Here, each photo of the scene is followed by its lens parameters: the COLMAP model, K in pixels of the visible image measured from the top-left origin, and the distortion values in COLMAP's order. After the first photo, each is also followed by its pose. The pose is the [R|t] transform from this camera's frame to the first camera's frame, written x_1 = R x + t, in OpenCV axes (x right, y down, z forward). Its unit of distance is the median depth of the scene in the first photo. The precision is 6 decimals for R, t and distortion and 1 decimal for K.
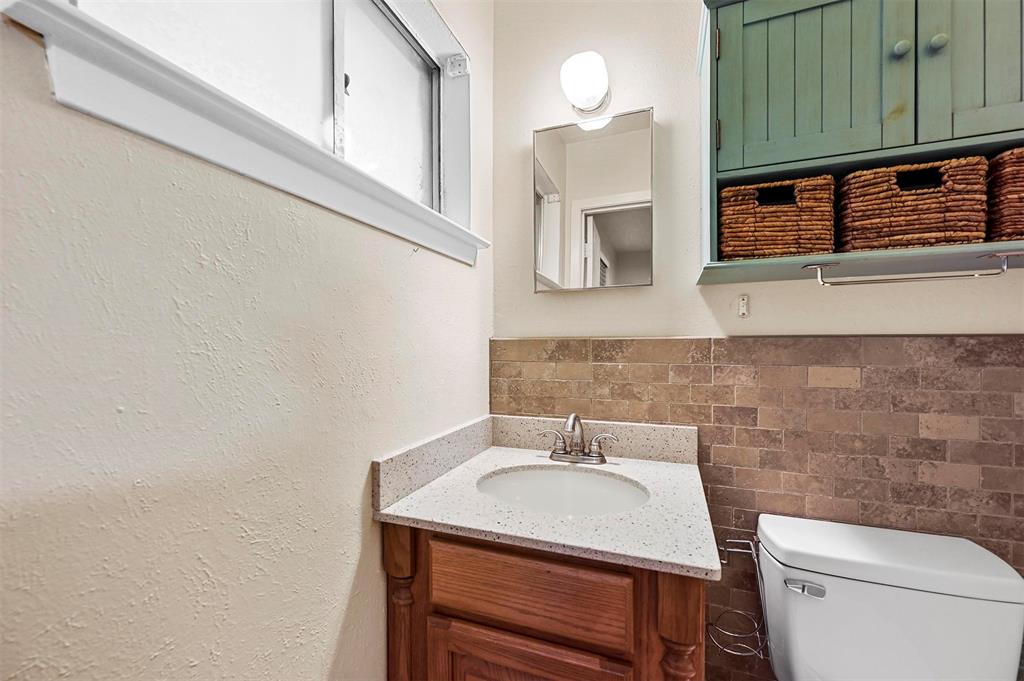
lens RADIAL K [[401.1, 0, 516.7], [0, 401.1, 344.2], [0, 0, 1]] dist [-0.001414, -0.000086]
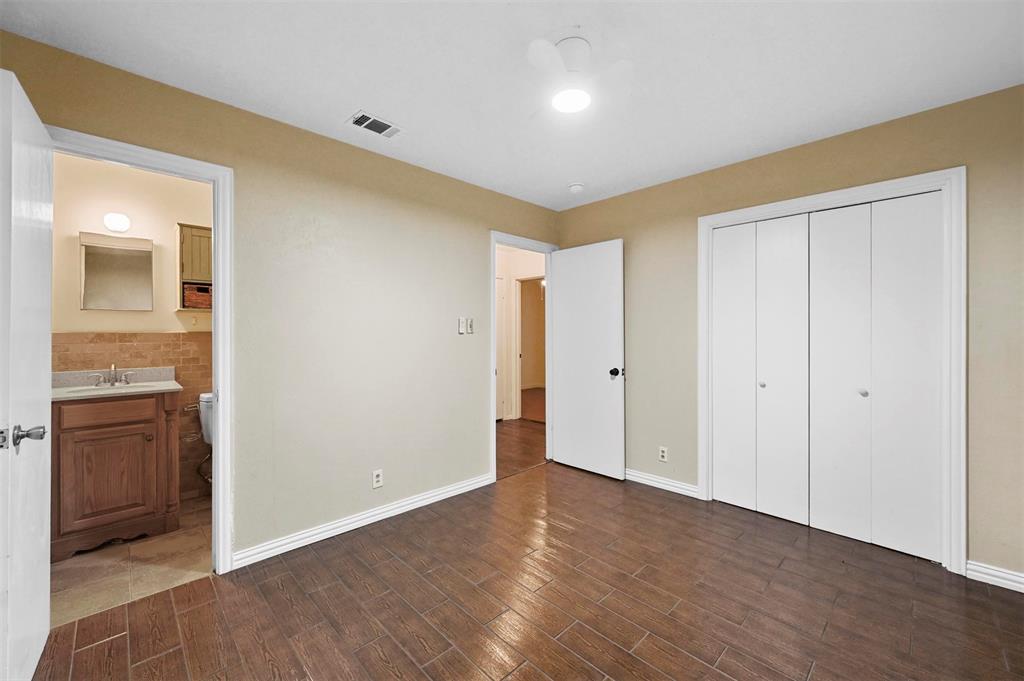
lens RADIAL K [[401.1, 0, 516.4], [0, 401.1, 335.5], [0, 0, 1]] dist [-0.001414, -0.000086]
pose [[0.412880, -0.005614, 0.910768, -1.030072], [0.000351, 0.999982, 0.006005, -0.011008], [-0.910785, -0.002159, 0.412875, -2.156953]]
